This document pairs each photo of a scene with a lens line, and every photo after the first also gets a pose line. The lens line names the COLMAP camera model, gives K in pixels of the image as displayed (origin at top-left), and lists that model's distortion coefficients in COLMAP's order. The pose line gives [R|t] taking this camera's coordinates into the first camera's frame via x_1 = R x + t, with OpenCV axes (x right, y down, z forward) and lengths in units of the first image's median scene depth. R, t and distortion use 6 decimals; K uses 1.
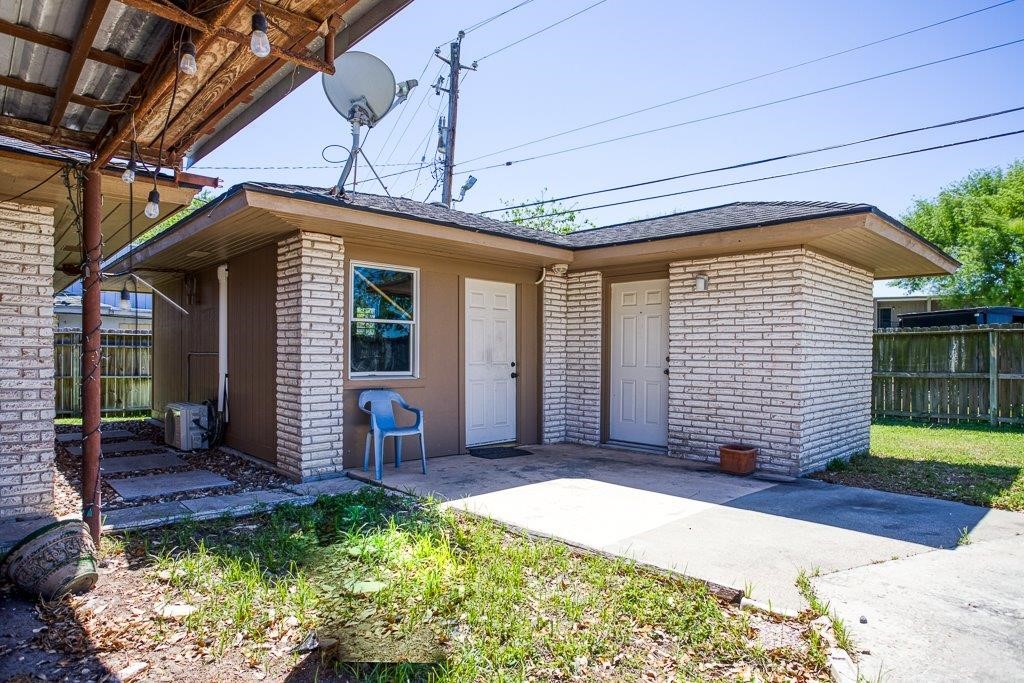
lens RADIAL K [[582.4, 0, 510.3], [0, 582.4, 356.5], [0, 0, 1]] dist [-0.019934, 0.000312]
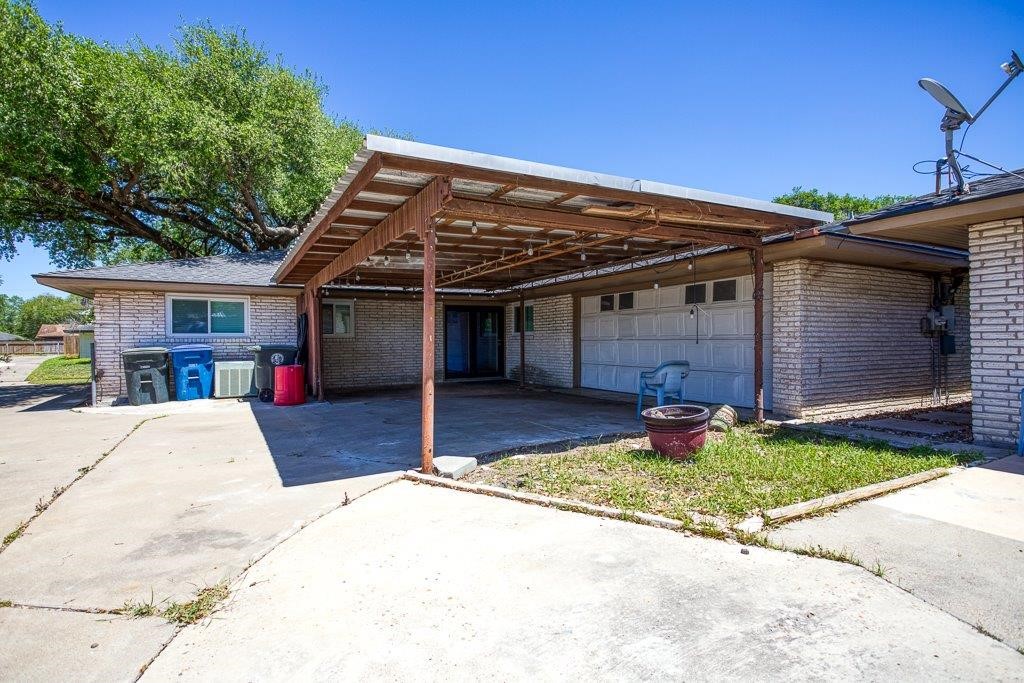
lens RADIAL K [[518.4, 0, 527.4], [0, 518.4, 341.8], [0, 0, 1]] dist [-0.070780, 0.028911]
pose [[-0.230748, 0.001661, -0.973012, 1.104751], [0.006270, 0.999980, 0.000220, 0.012757], [0.972993, -0.006050, -0.230754, 0.511896]]
